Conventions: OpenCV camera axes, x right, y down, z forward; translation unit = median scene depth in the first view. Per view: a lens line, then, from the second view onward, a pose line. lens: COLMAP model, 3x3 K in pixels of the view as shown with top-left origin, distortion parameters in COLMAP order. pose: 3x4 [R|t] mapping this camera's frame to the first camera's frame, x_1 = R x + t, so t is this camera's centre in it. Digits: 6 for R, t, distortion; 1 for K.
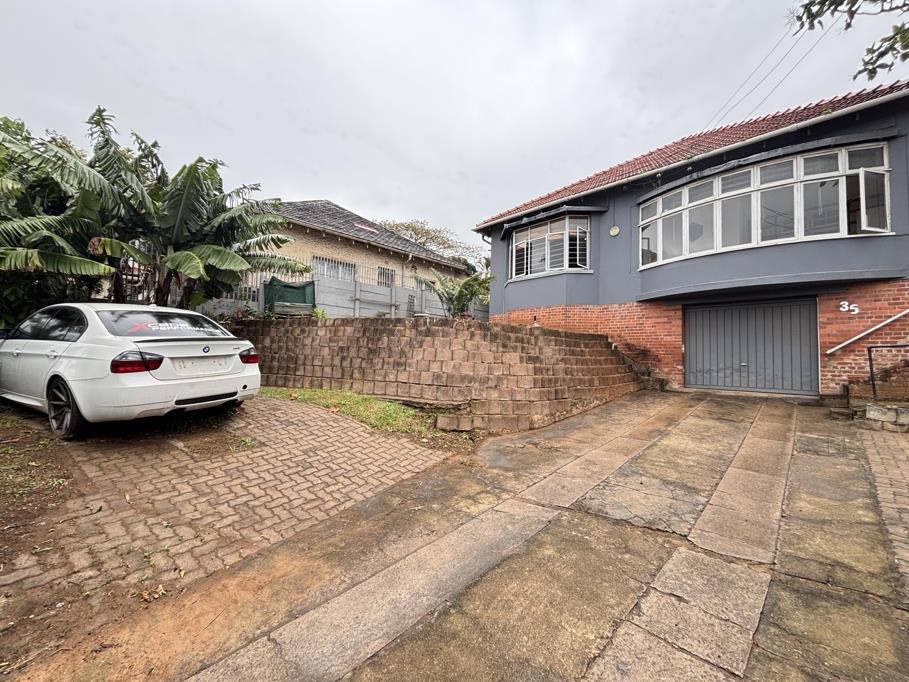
lens RADIAL K [[370.3, 0, 452.9], [0, 370.3, 340.5], [0, 0, 1]] dist [0.001111, -0.000039]
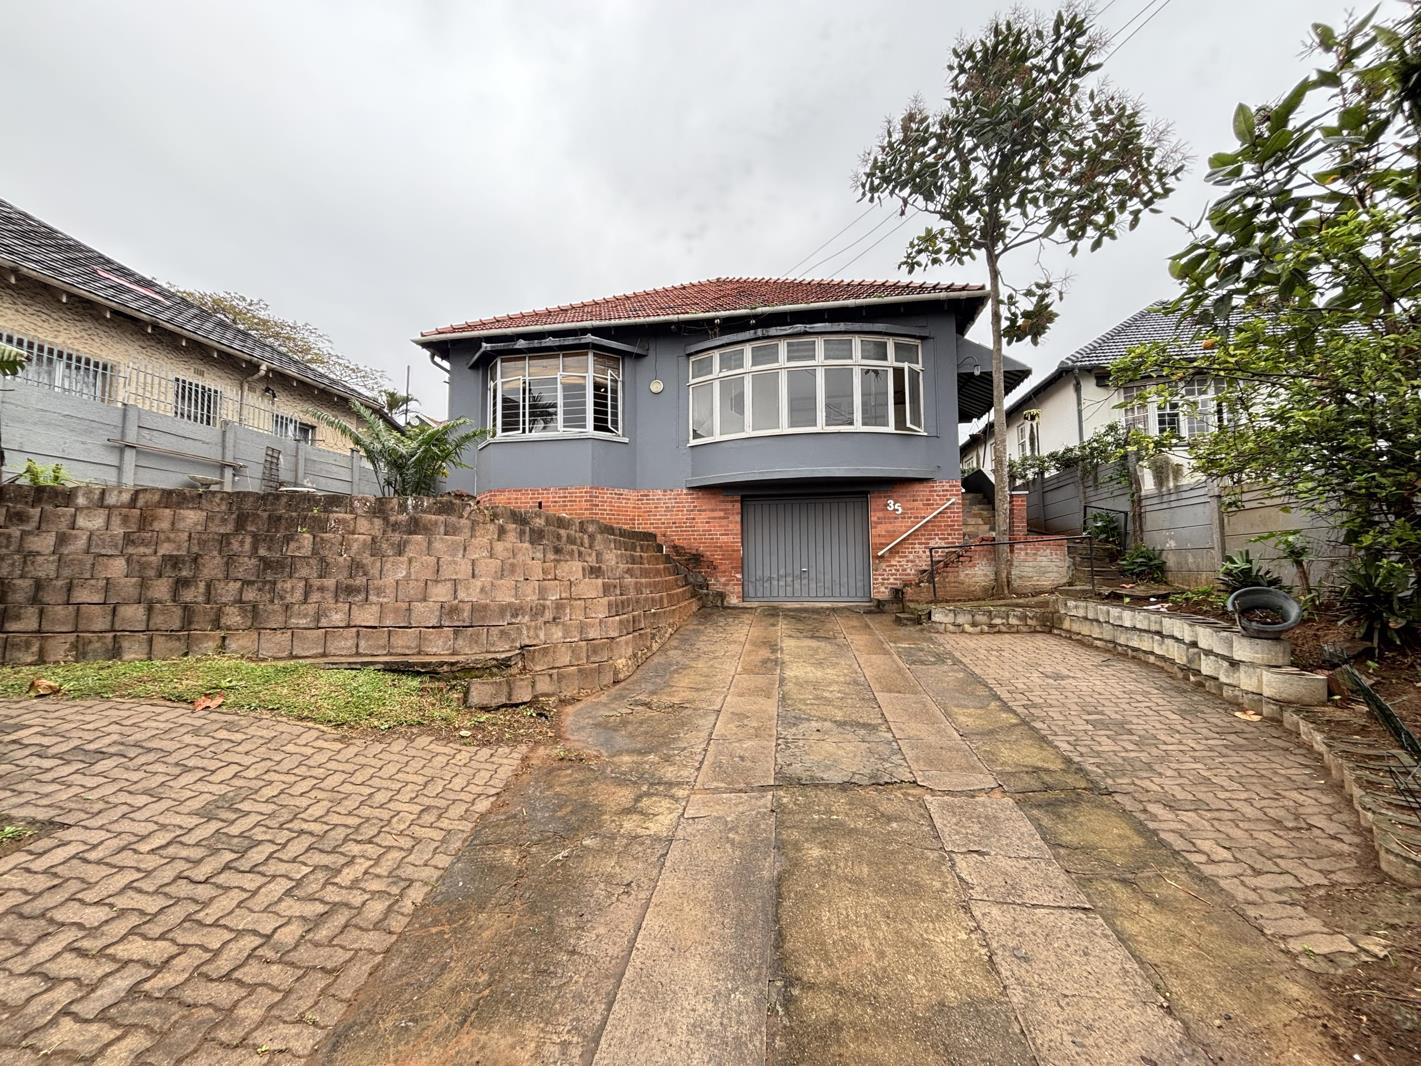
lens RADIAL K [[578.8, 0, 708.1], [0, 578.8, 532.2], [0, 0, 1]] dist [0.001111, -0.000039]
pose [[0.808149, 0.009406, 0.588903, -0.196334], [-0.000900, 0.999891, -0.014734, -0.001374], [-0.588977, 0.011378, 0.808070, 0.090100]]
